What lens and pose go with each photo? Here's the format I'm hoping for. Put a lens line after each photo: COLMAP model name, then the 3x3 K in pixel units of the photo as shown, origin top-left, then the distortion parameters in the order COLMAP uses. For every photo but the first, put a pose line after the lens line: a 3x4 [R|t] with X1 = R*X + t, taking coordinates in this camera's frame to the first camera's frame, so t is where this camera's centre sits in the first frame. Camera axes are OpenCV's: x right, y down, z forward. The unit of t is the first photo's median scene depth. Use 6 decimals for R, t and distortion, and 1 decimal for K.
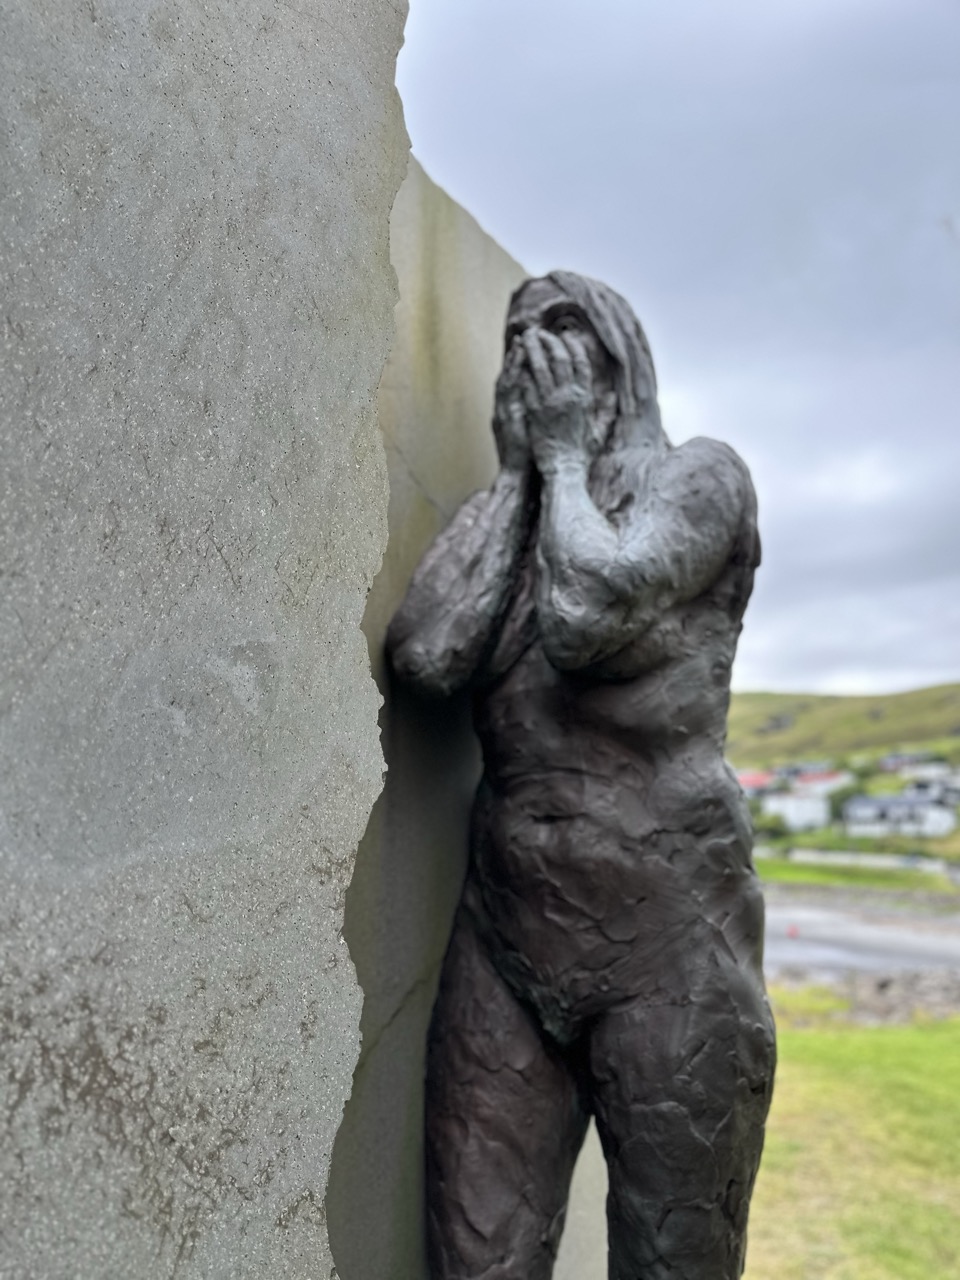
lens RADIAL K [[876.5, 0, 480.0], [0, 876.5, 640.0], [0, 0, 1]] dist [0.003815, -0.003251]
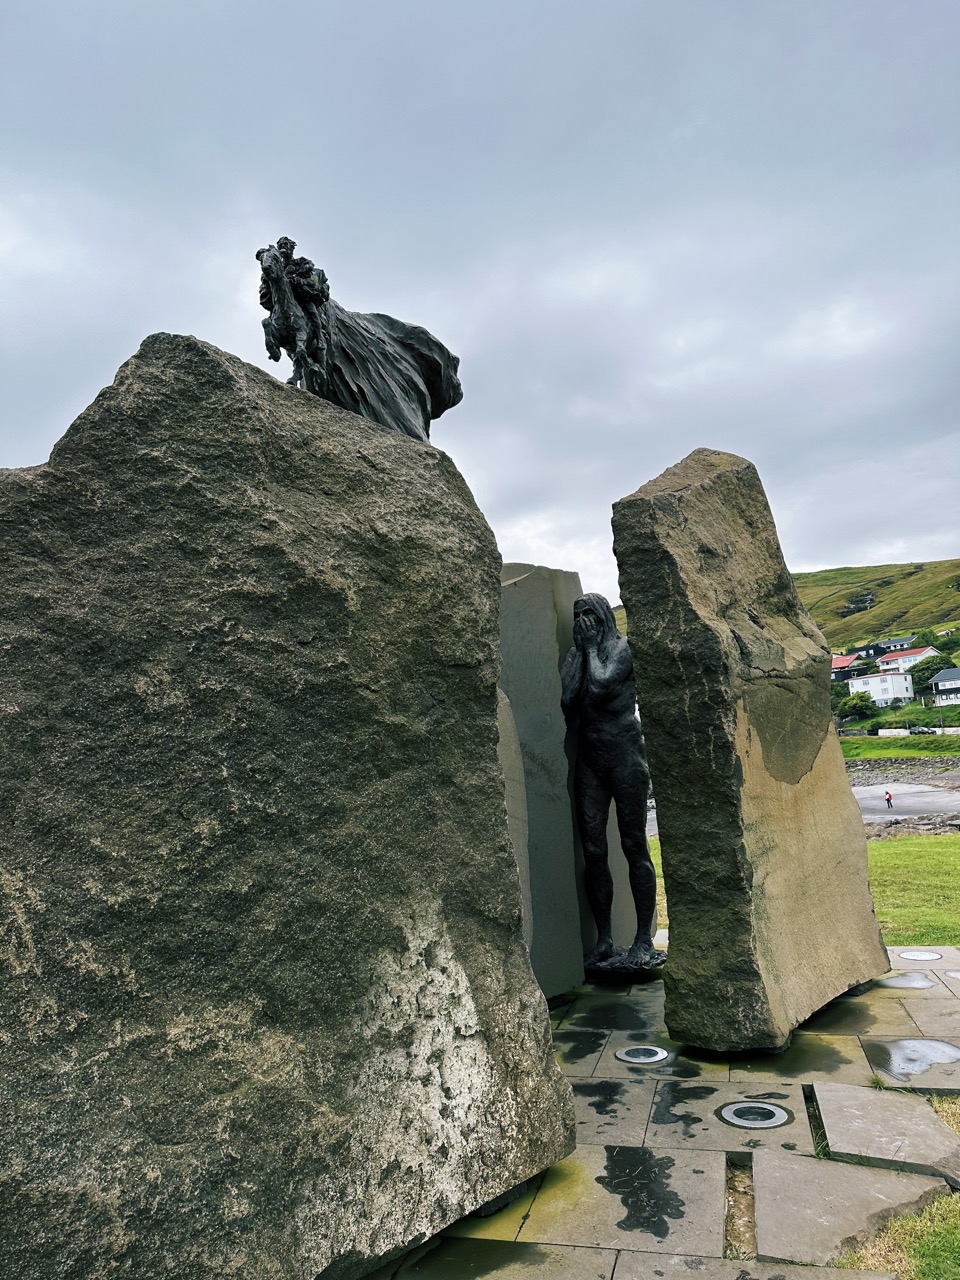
lens RADIAL K [[876.5, 0, 480.0], [0, 876.5, 640.0], [0, 0, 1]] dist [0.003815, -0.003251]
pose [[0.990309, -0.108288, -0.086955, -0.062992], [0.116149, 0.989045, 0.091099, -0.669789], [0.076138, -0.100316, 0.992038, -3.126298]]
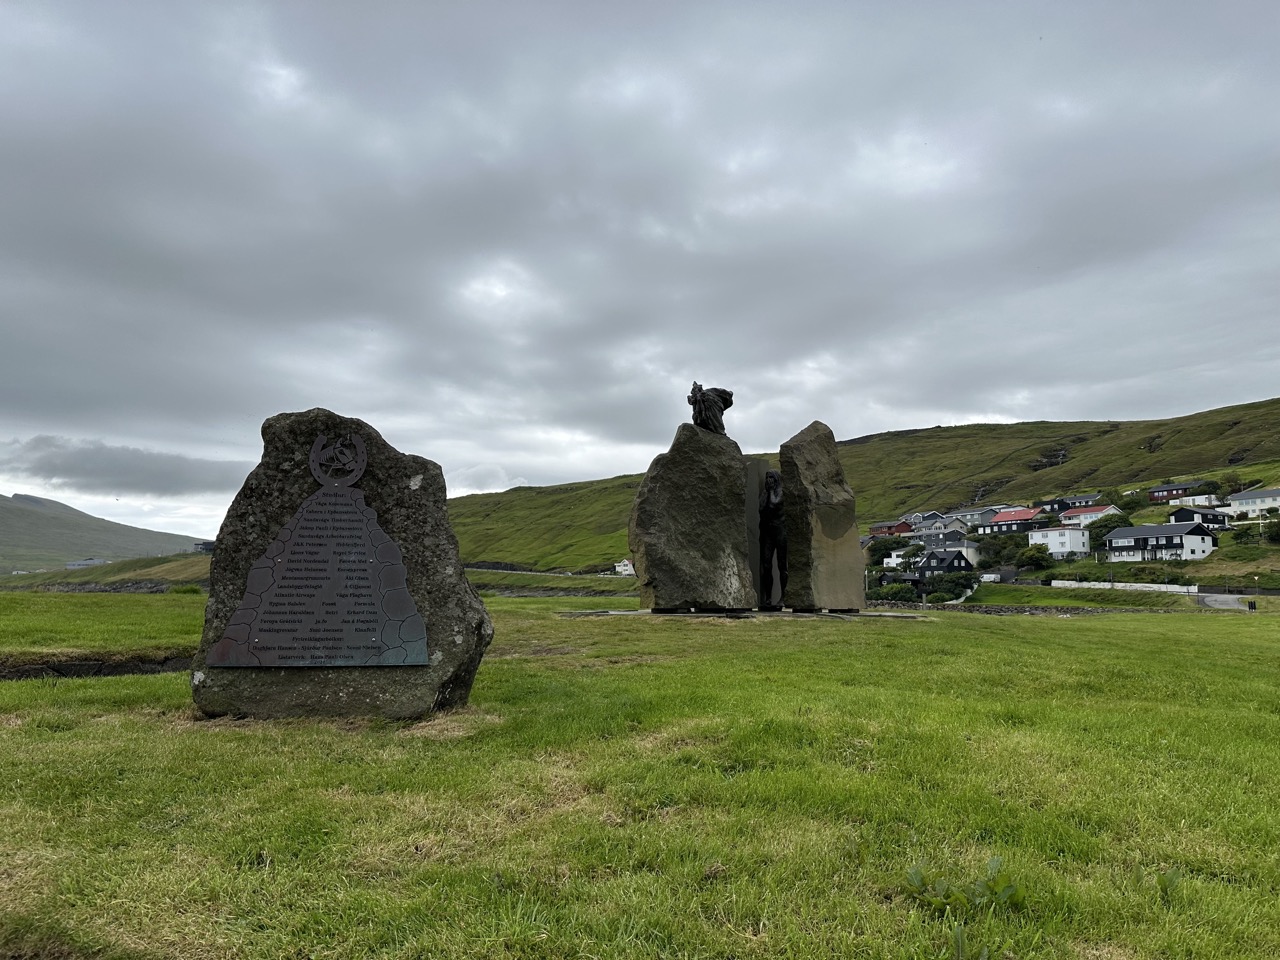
lens RADIAL K [[876.5, 0, 640.0], [0, 876.5, 480.0], [0, 0, 1]] dist [0.003815, -0.003251]
pose [[0.991308, -0.041206, -0.124941, -0.157531], [0.054140, 0.993314, 0.101962, -1.504165], [0.119905, -0.107841, 0.986911, -9.751804]]
